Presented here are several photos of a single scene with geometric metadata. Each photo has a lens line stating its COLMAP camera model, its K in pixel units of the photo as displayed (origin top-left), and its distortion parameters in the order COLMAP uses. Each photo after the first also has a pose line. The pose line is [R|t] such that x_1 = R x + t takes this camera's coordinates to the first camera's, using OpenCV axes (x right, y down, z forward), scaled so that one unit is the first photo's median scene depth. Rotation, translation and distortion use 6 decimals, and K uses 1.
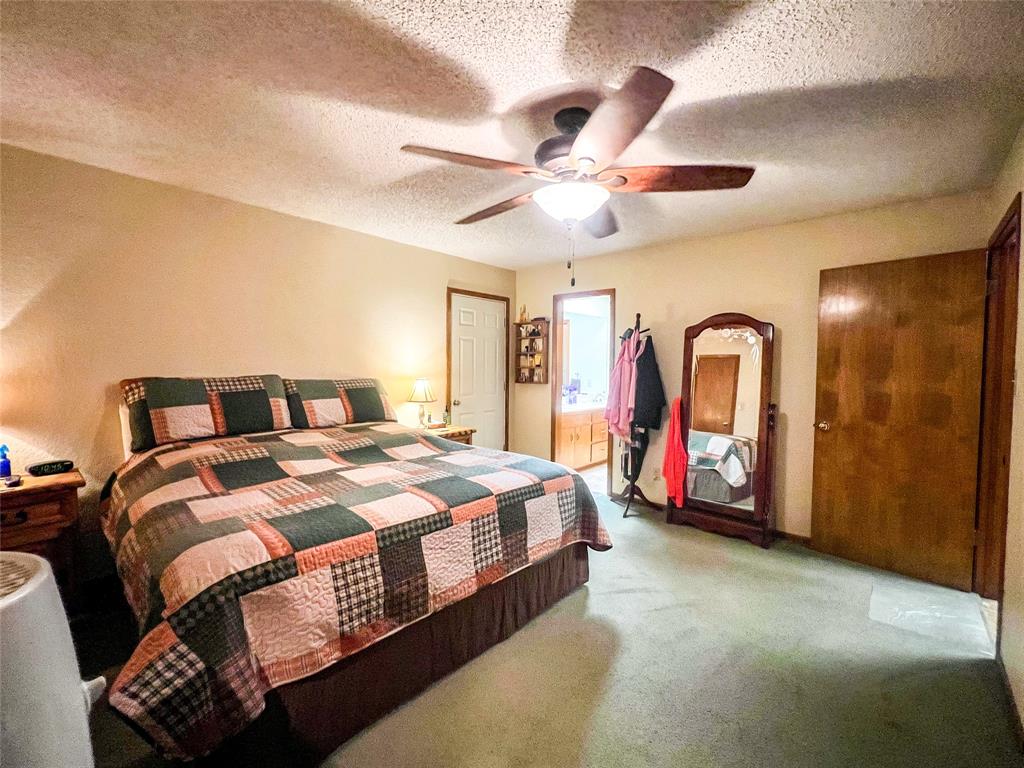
lens RADIAL K [[415.3, 0, 517.7], [0, 415.3, 384.4], [0, 0, 1]] dist [0.002928, -0.000403]
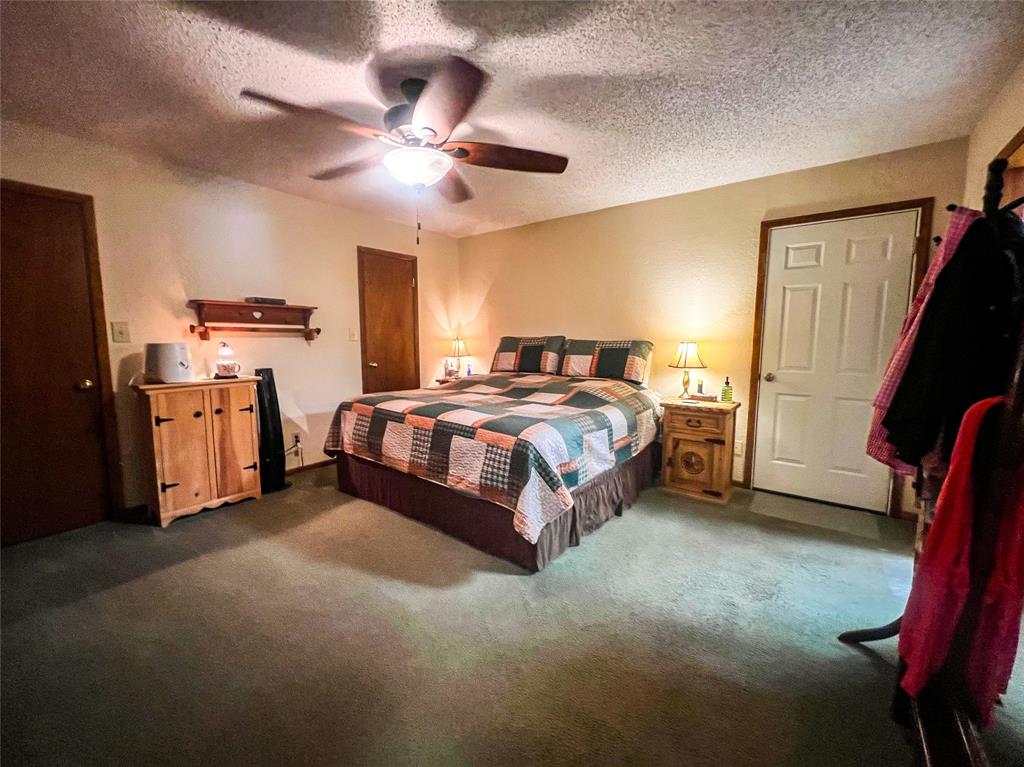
lens RADIAL K [[415.3, 0, 518.0], [0, 415.3, 379.6], [0, 0, 1]] dist [0.002928, -0.000403]
pose [[0.106700, 0.096602, -0.989587, 1.061277], [-0.052056, 0.994447, 0.091463, 0.007747], [0.992928, 0.041755, 0.111137, 0.932097]]
